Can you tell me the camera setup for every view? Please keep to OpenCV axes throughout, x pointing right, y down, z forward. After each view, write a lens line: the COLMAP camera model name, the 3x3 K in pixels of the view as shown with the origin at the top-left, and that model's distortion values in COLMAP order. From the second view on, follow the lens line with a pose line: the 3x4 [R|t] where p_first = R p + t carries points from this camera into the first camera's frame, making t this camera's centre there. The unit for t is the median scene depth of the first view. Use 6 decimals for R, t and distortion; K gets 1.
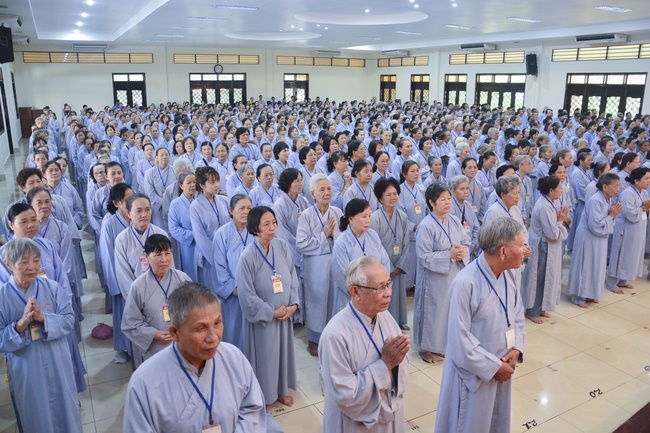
lens RADIAL K [[525.7, 0, 325.0], [0, 525.7, 216.5], [0, 0, 1]] dist [-0.148742, 0.140263]
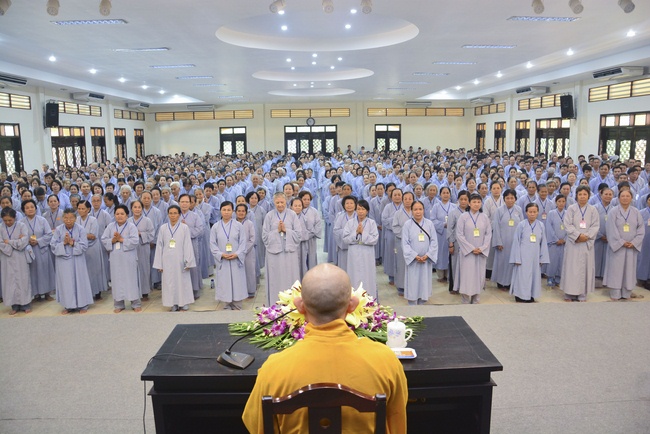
lens RADIAL K [[525.7, 0, 325.0], [0, 525.7, 217.0], [0, 0, 1]] dist [-0.148742, 0.140263]
pose [[0.890152, 0.049903, -0.452923, 0.345906], [-0.091926, 0.993214, -0.071236, -0.004700], [0.446295, 0.105047, 0.888699, 0.036236]]
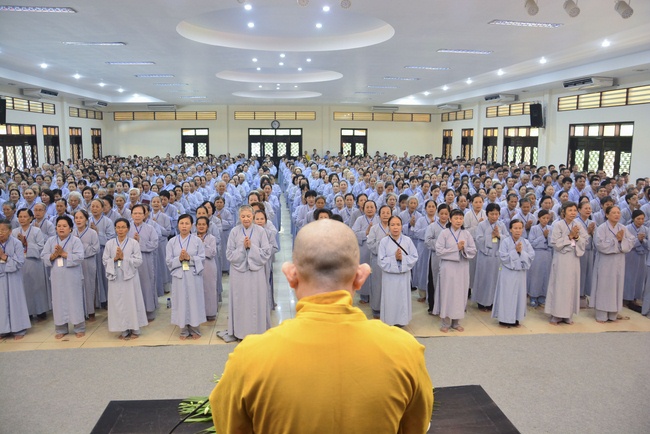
lens RADIAL K [[525.7, 0, 325.0], [0, 525.7, 217.0], [0, 0, 1]] dist [-0.148742, 0.140263]
pose [[0.919588, 0.057320, -0.388681, 0.331938], [-0.096943, 0.991815, -0.083094, -0.011906], [0.380737, 0.114093, 0.917618, 0.055611]]
